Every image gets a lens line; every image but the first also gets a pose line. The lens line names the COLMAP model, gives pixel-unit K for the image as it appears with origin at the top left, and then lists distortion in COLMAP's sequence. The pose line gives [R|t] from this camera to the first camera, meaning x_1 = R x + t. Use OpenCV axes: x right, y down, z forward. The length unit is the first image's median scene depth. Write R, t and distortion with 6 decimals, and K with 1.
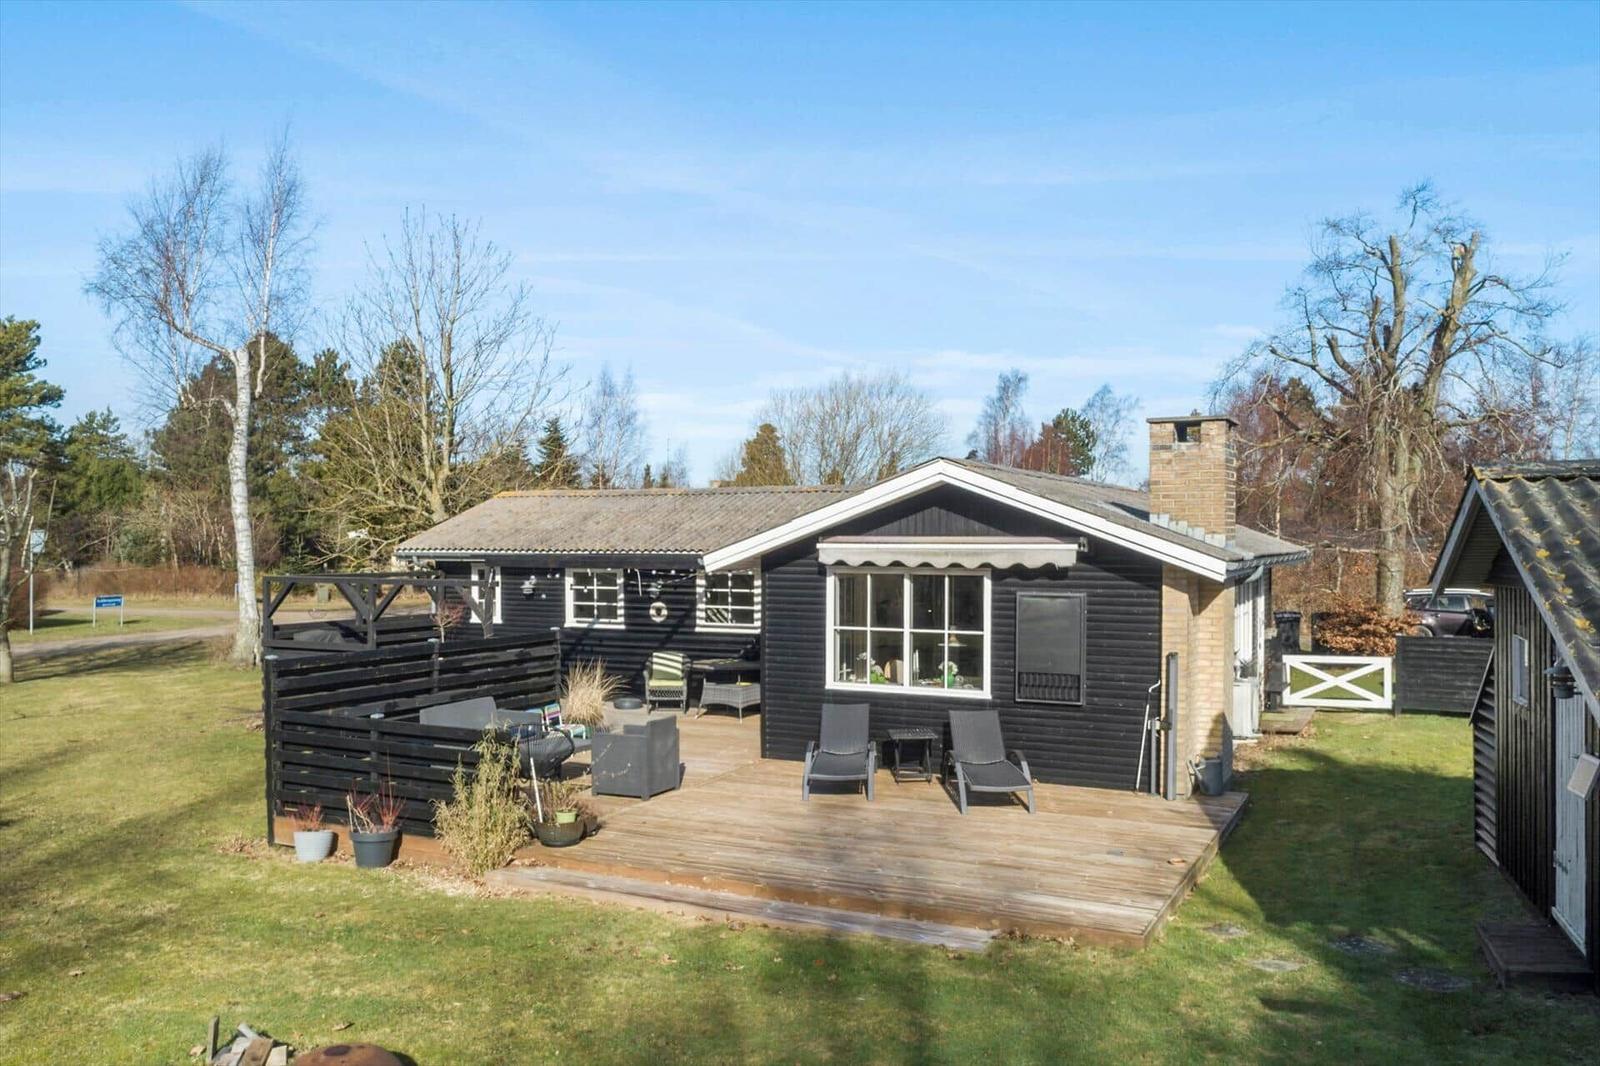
lens RADIAL K [[1342.7, 0, 800.0], [0, 1342.7, 533.0], [0, 0, 1]] dist [0.128496, 0.000412]
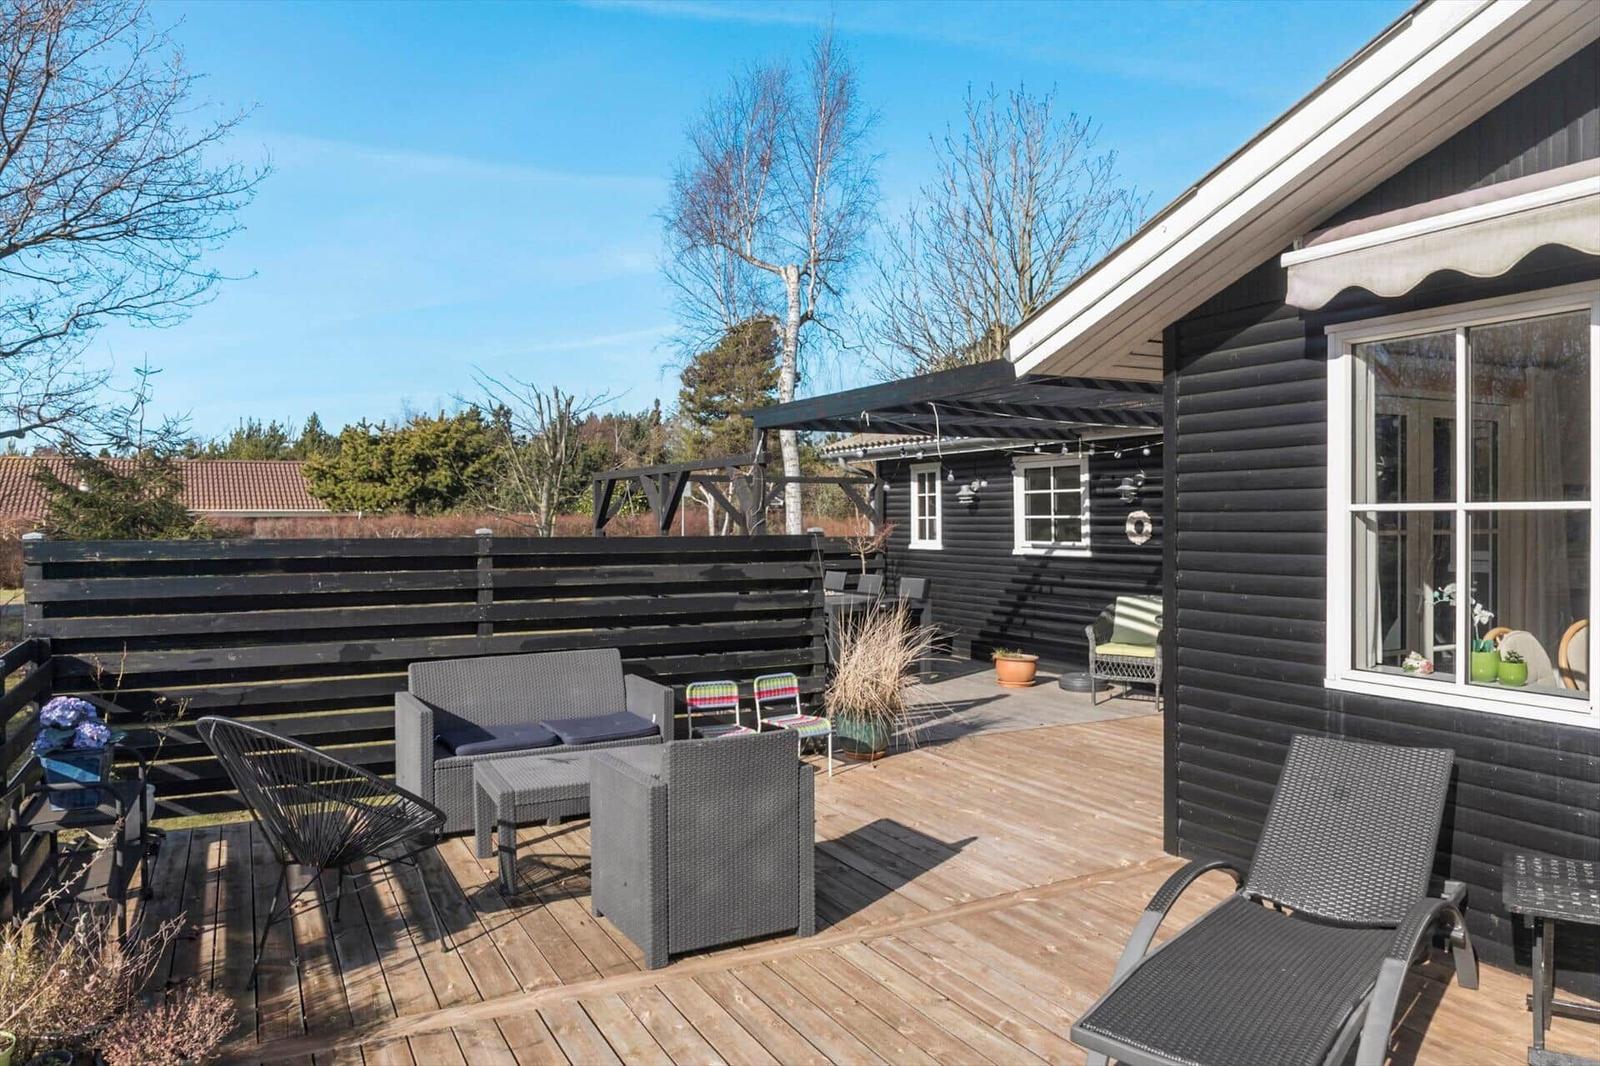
lens RADIAL K [[1114.2, 0, 799.3], [0, 1114.2, 515.2], [0, 0, 1]] dist [-0.003708, -0.000054]
pose [[0.807423, -0.008905, -0.589906, 0.076645], [0.006563, 0.999960, -0.006112, 0.072101], [0.589937, 0.001064, 0.807449, 0.687386]]
